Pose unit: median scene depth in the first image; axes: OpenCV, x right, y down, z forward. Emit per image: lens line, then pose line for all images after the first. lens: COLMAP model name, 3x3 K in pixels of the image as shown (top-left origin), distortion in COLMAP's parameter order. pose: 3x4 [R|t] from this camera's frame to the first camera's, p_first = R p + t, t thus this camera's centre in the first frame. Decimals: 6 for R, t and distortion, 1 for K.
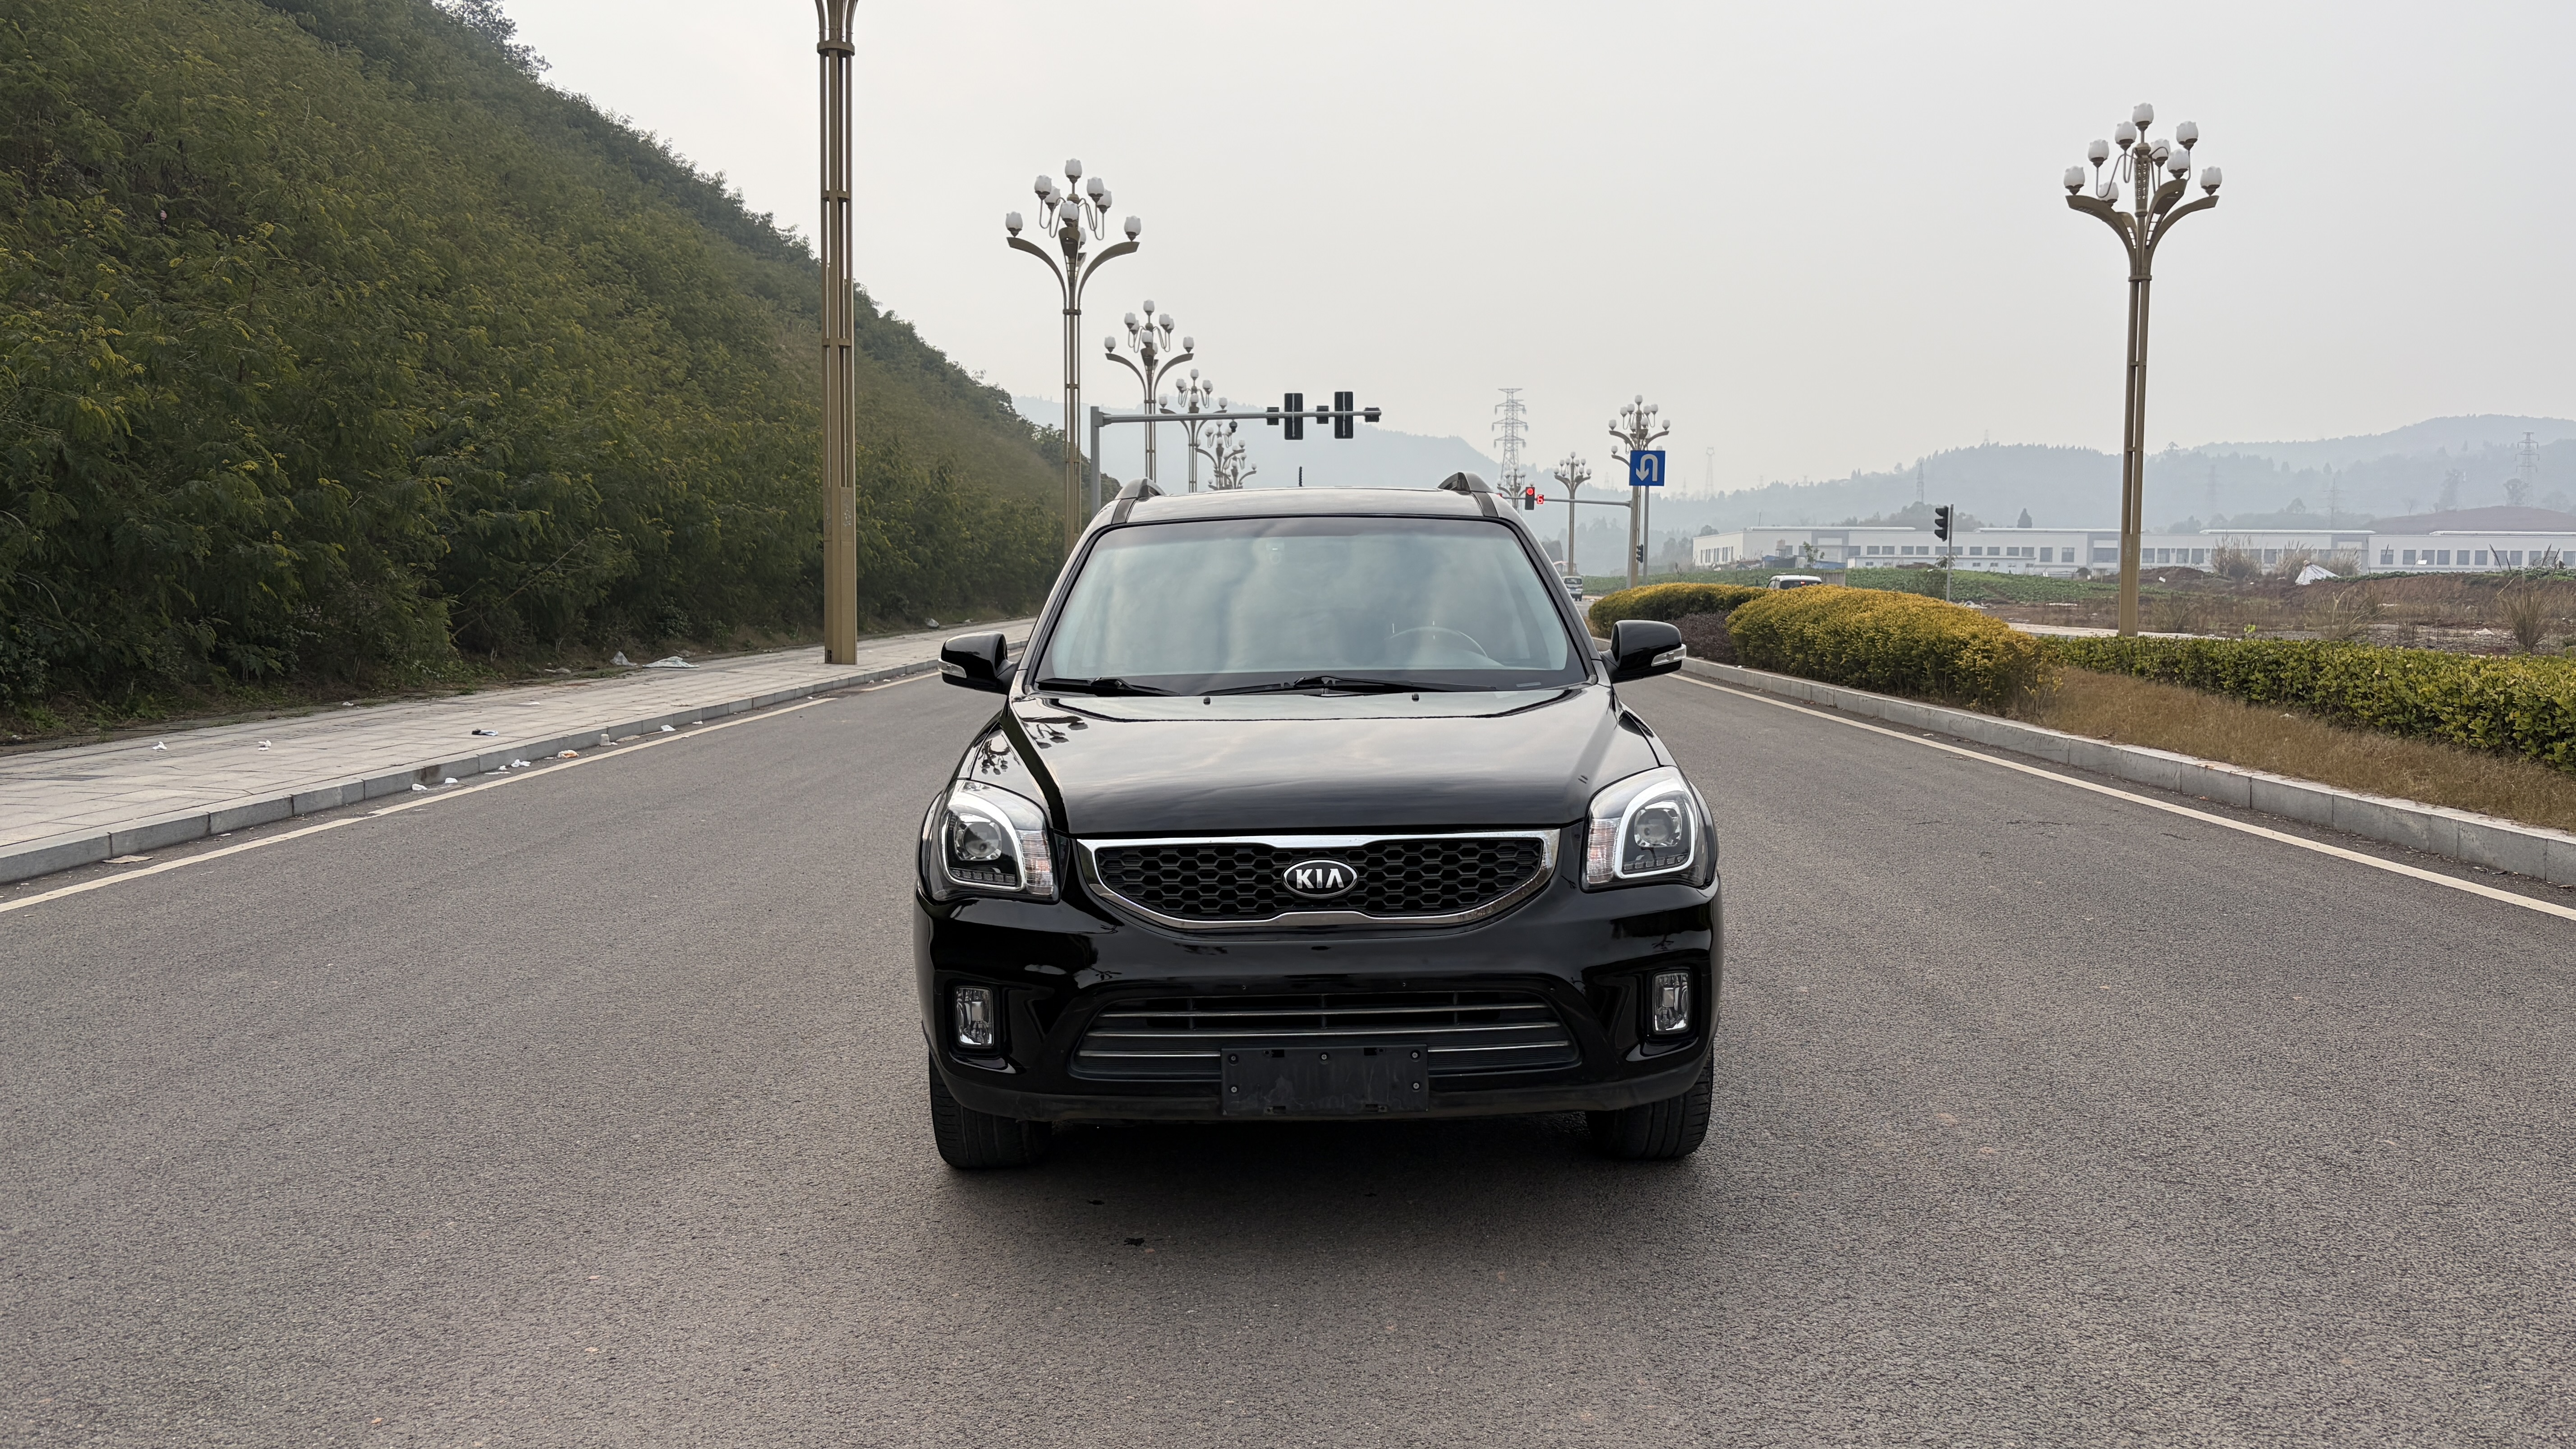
lens RADIAL K [[1933.7, 0, 1264.7], [0, 1933.7, 804.5], [0, 0, 1]] dist [0.006246, 0.000953]
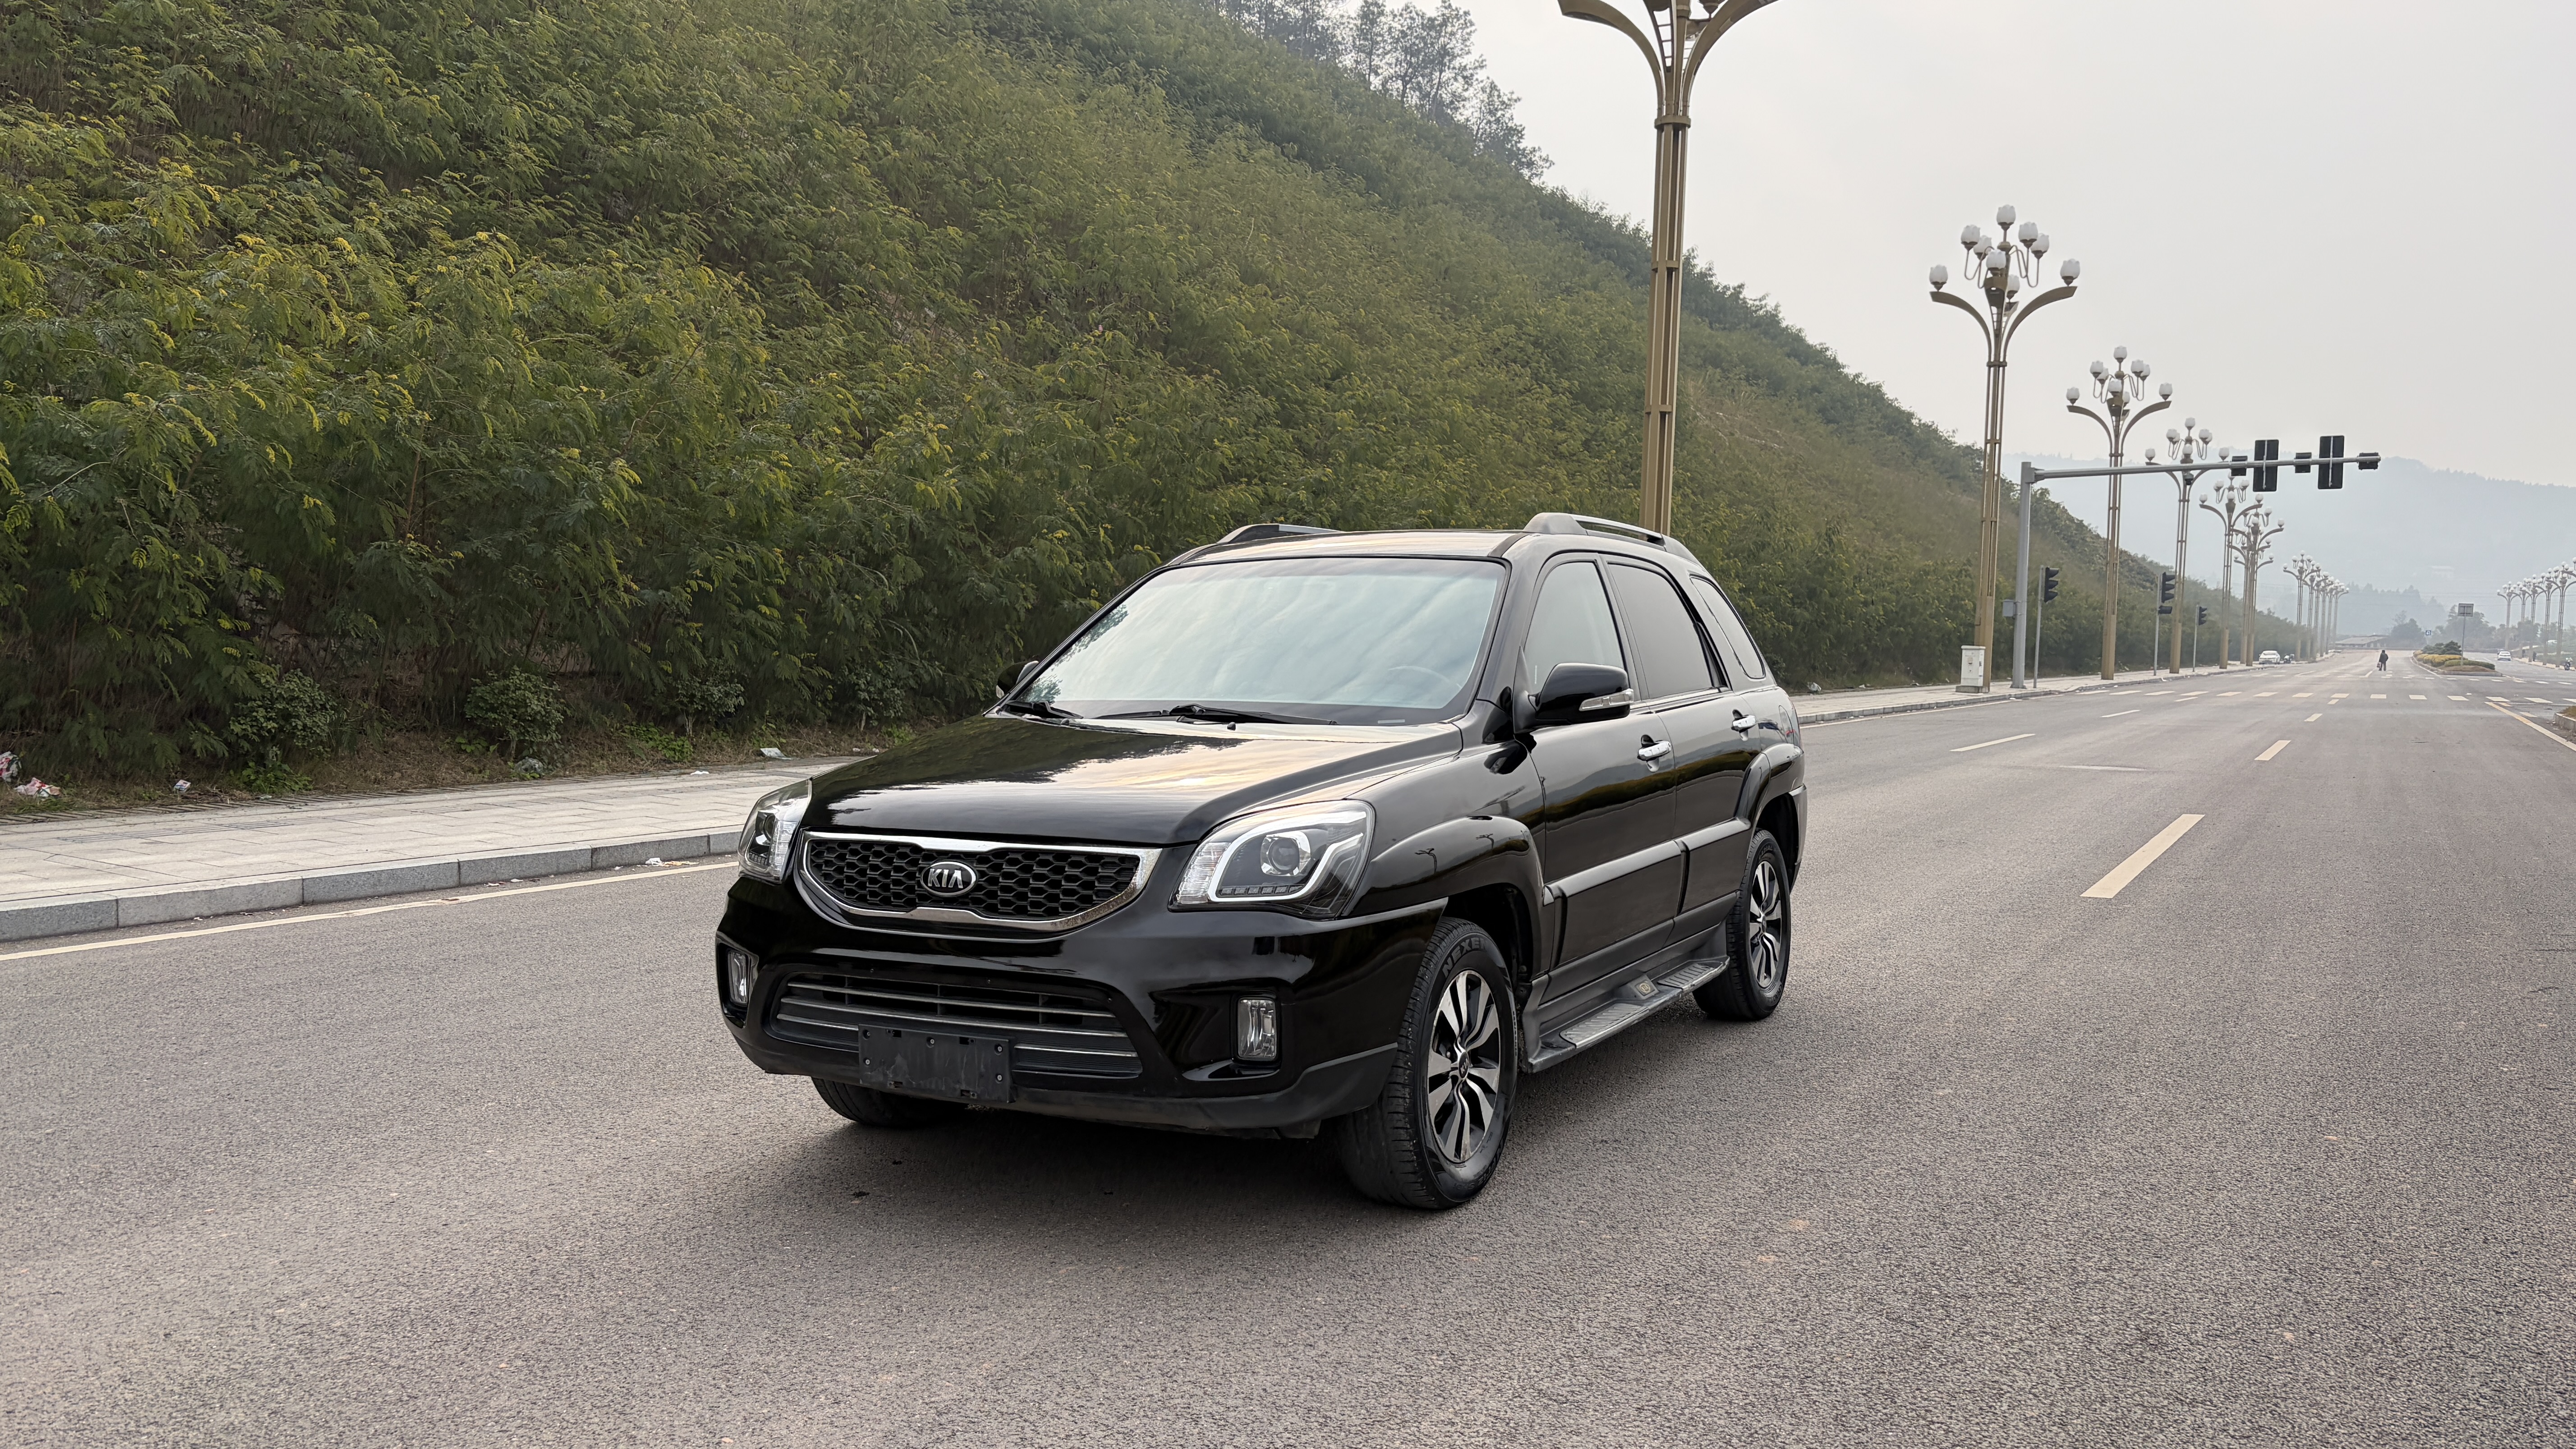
lens RADIAL K [[1947.3, 0, 1288.0], [0, 1947.3, 724.5], [0, 0, 1]] dist [0.043151, 0.001438]
pose [[0.884531, 0.034081, -0.465235, 0.059102], [-0.068657, 0.995978, -0.057573, 0.000138], [0.461401, 0.082867, 0.883313, 0.008323]]
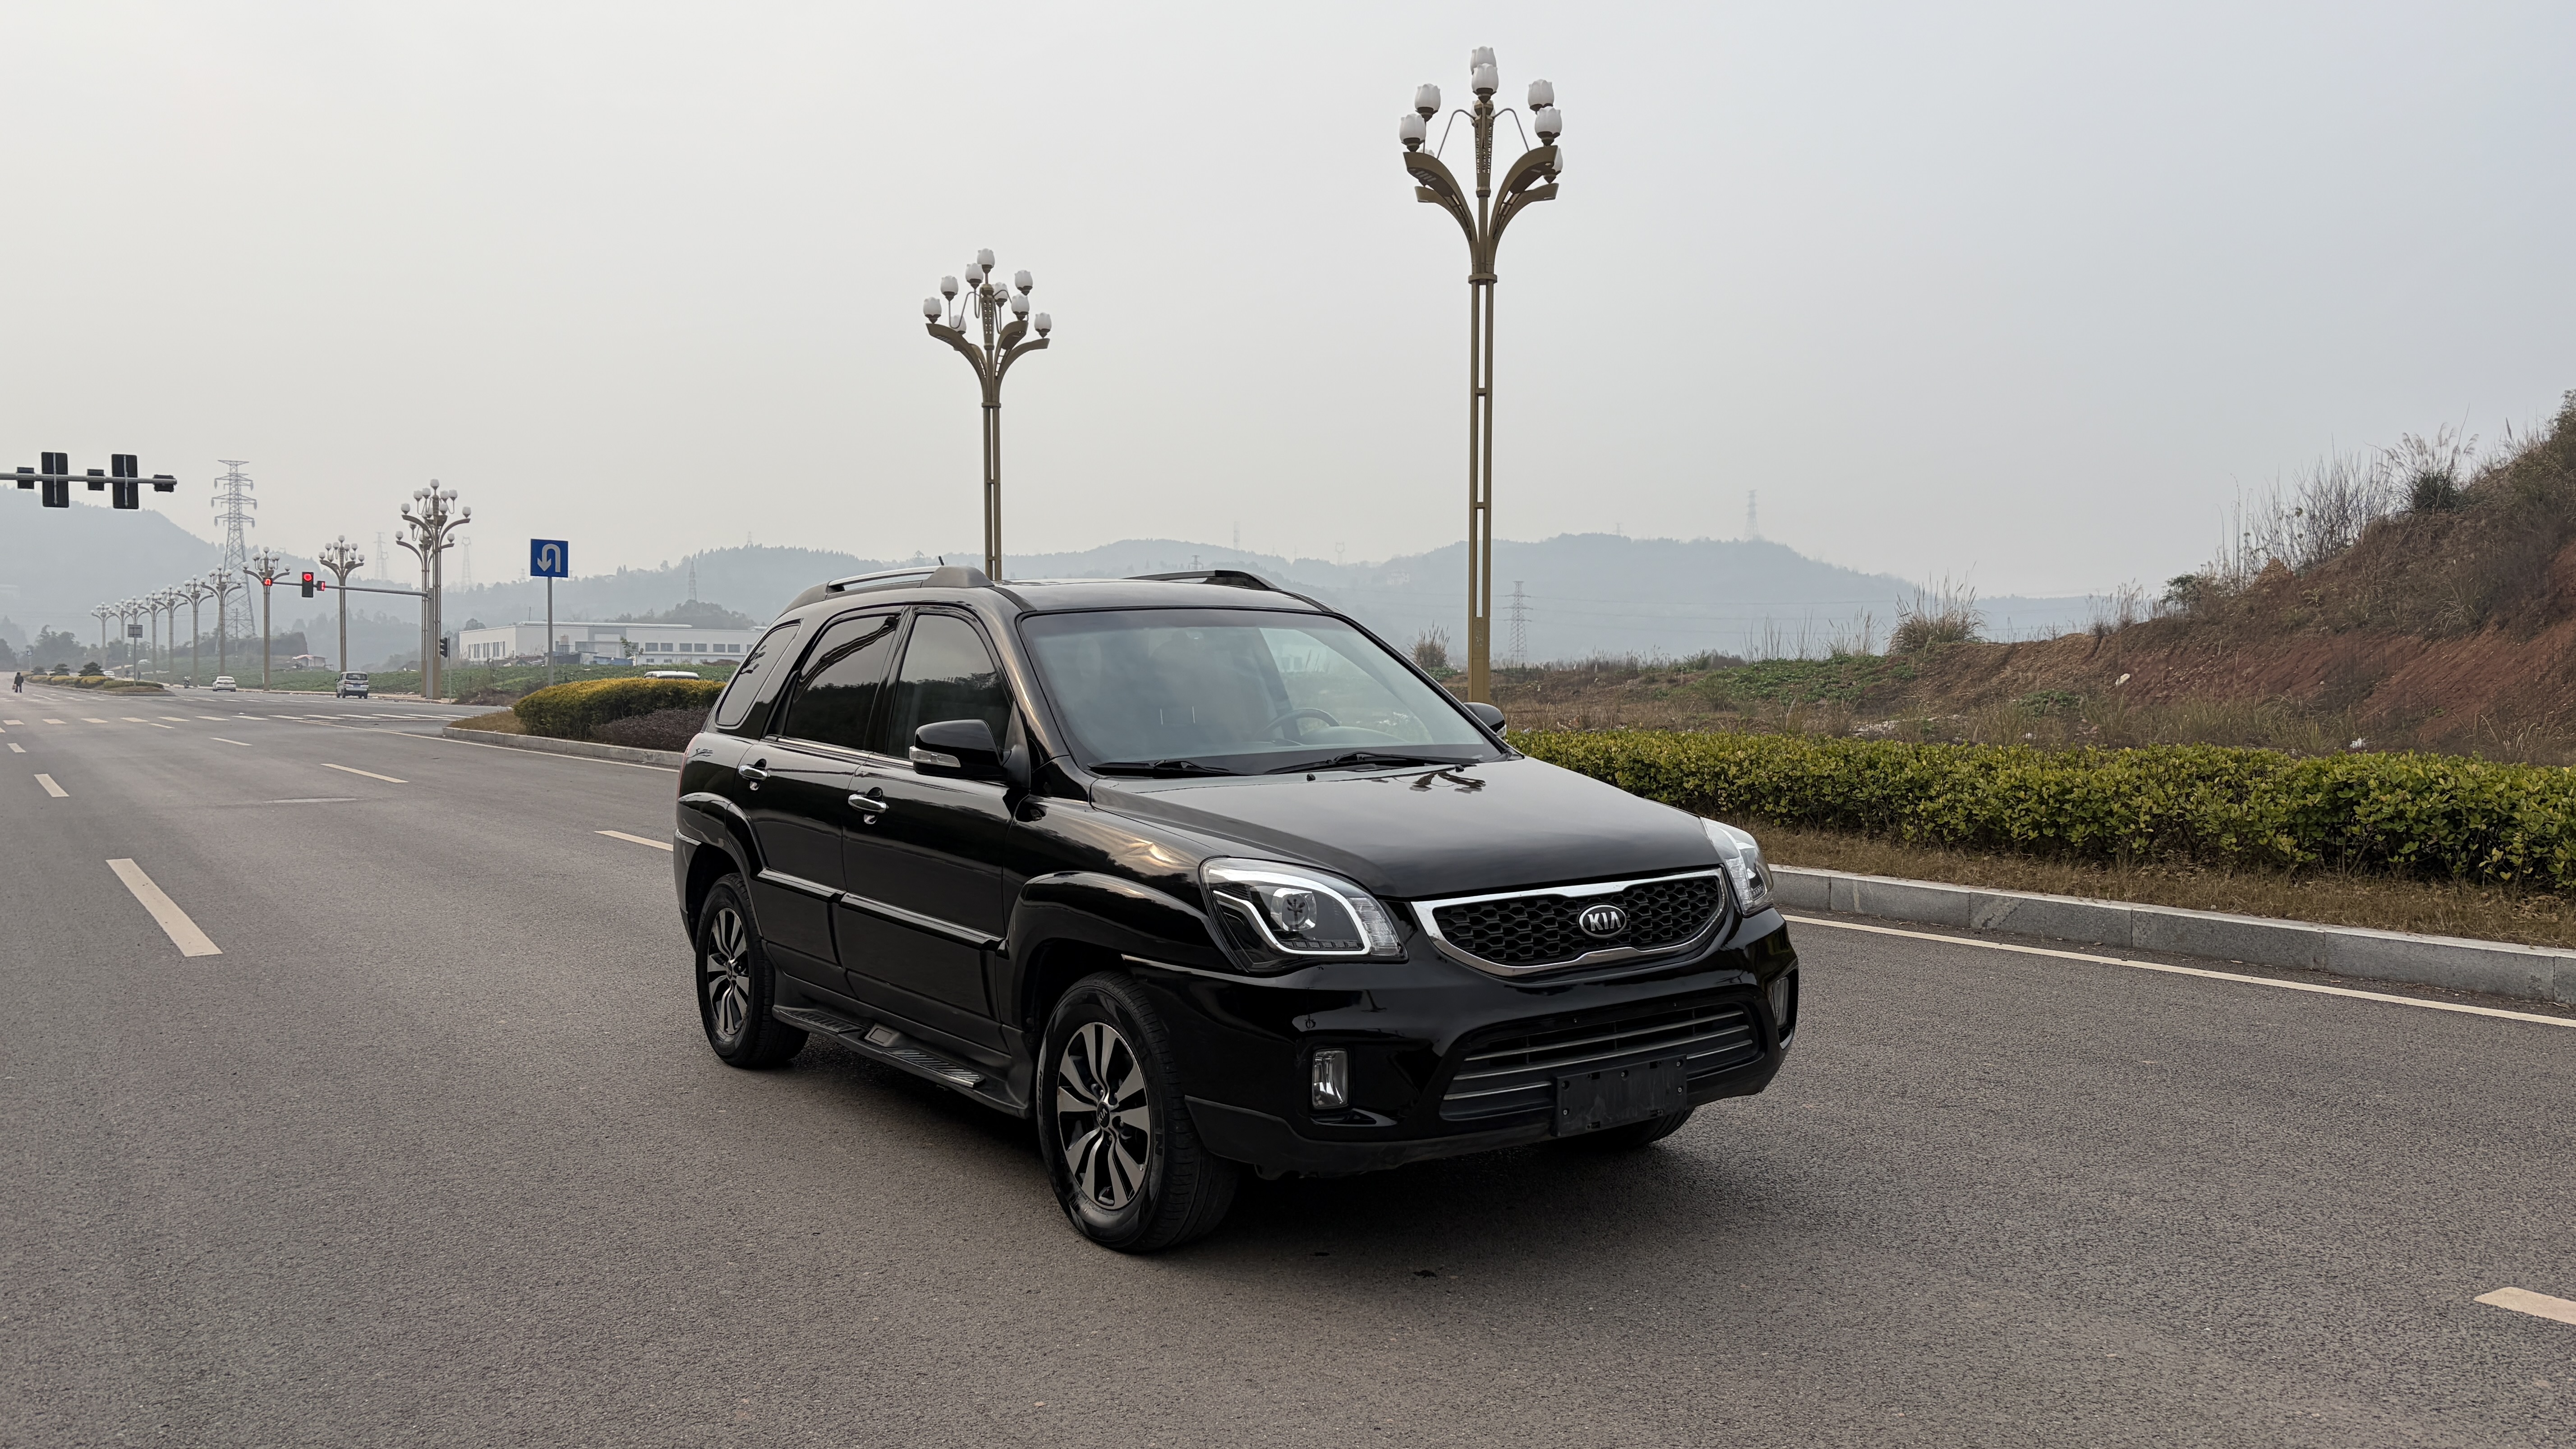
lens RADIAL K [[1943.6, 0, 1287.4], [0, 1943.6, 824.9], [0, 0, 1]] dist [0.005209, -0.006214]
pose [[0.812565, -0.040871, 0.581436, -0.066383], [0.063850, 0.997777, -0.019094, -0.000742], [-0.579363, 0.052639, 0.813368, 0.013134]]
